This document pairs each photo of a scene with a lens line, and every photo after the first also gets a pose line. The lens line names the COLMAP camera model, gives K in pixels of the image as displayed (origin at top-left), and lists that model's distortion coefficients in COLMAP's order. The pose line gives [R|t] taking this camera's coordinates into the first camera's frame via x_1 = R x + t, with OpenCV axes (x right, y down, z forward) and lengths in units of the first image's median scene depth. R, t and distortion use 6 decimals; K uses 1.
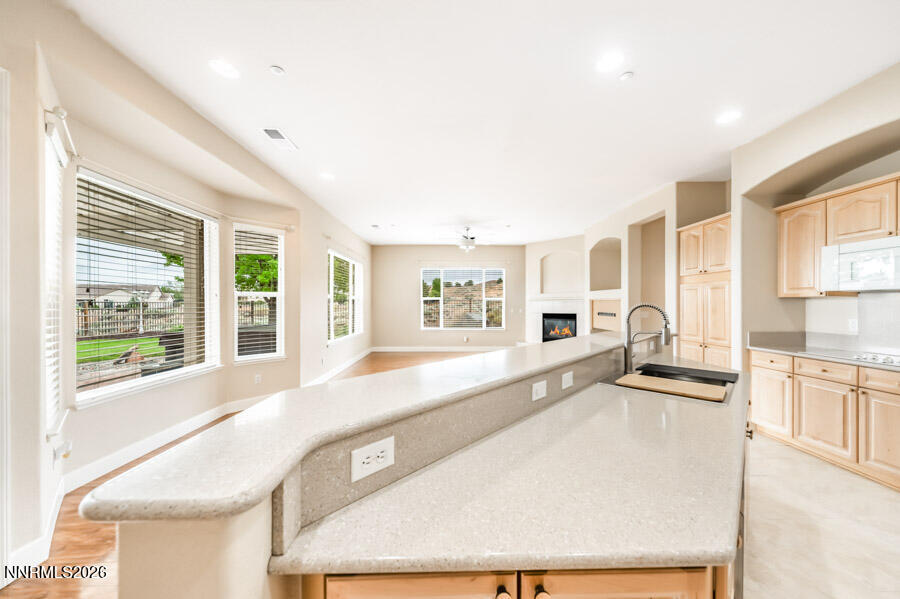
lens RADIAL K [[311.3, 0, 455.7], [0, 311.3, 302.7], [0, 0, 1]] dist [0.004588, -0.001518]
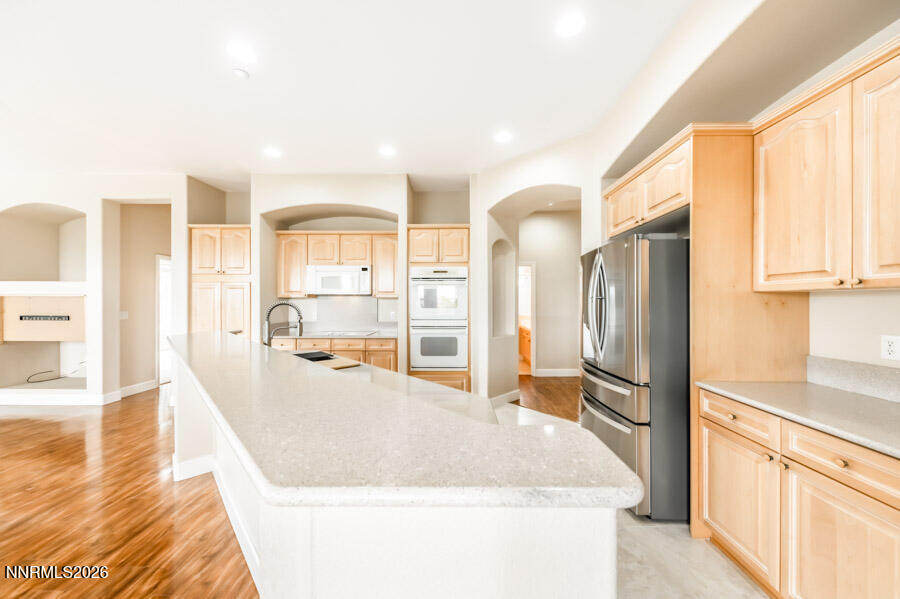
lens RADIAL K [[311.3, 0, 453.5], [0, 311.3, 302.5], [0, 0, 1]] dist [0.004588, -0.001518]
pose [[0.040463, -0.001532, 0.999180, -0.219925], [-0.004743, 0.999987, 0.001725, -0.001036], [-0.999170, -0.004809, 0.040455, 0.145790]]
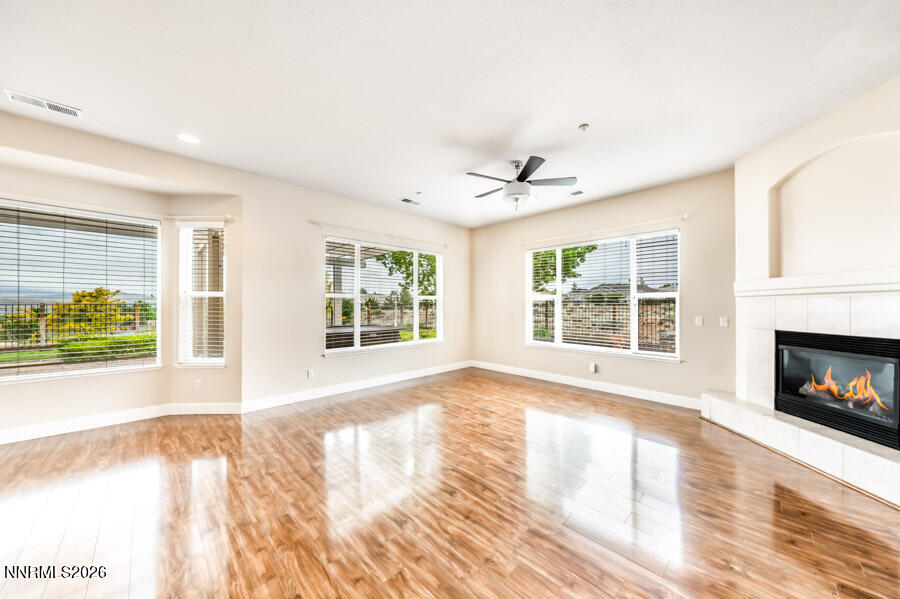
lens RADIAL K [[311.3, 0, 451.4], [0, 311.3, 303.2], [0, 0, 1]] dist [0.004588, -0.001518]
pose [[0.675197, -0.007706, -0.737597, 0.582985], [0.004505, 0.999970, -0.006324, 0.003367], [0.737624, 0.000947, 0.675211, 0.901660]]
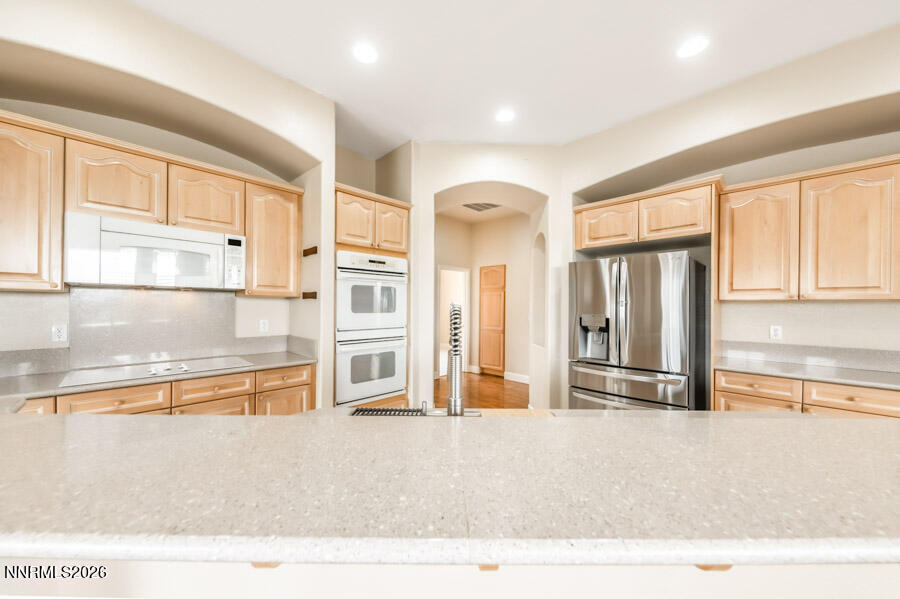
lens RADIAL K [[311.3, 0, 440.9], [0, 311.3, 307.5], [0, 0, 1]] dist [0.004588, -0.001518]
pose [[-0.682493, -0.010974, 0.730810, 0.139624], [-0.010721, 0.999930, 0.005003, 0.001028], [-0.730814, -0.004420, -0.682563, 0.593348]]
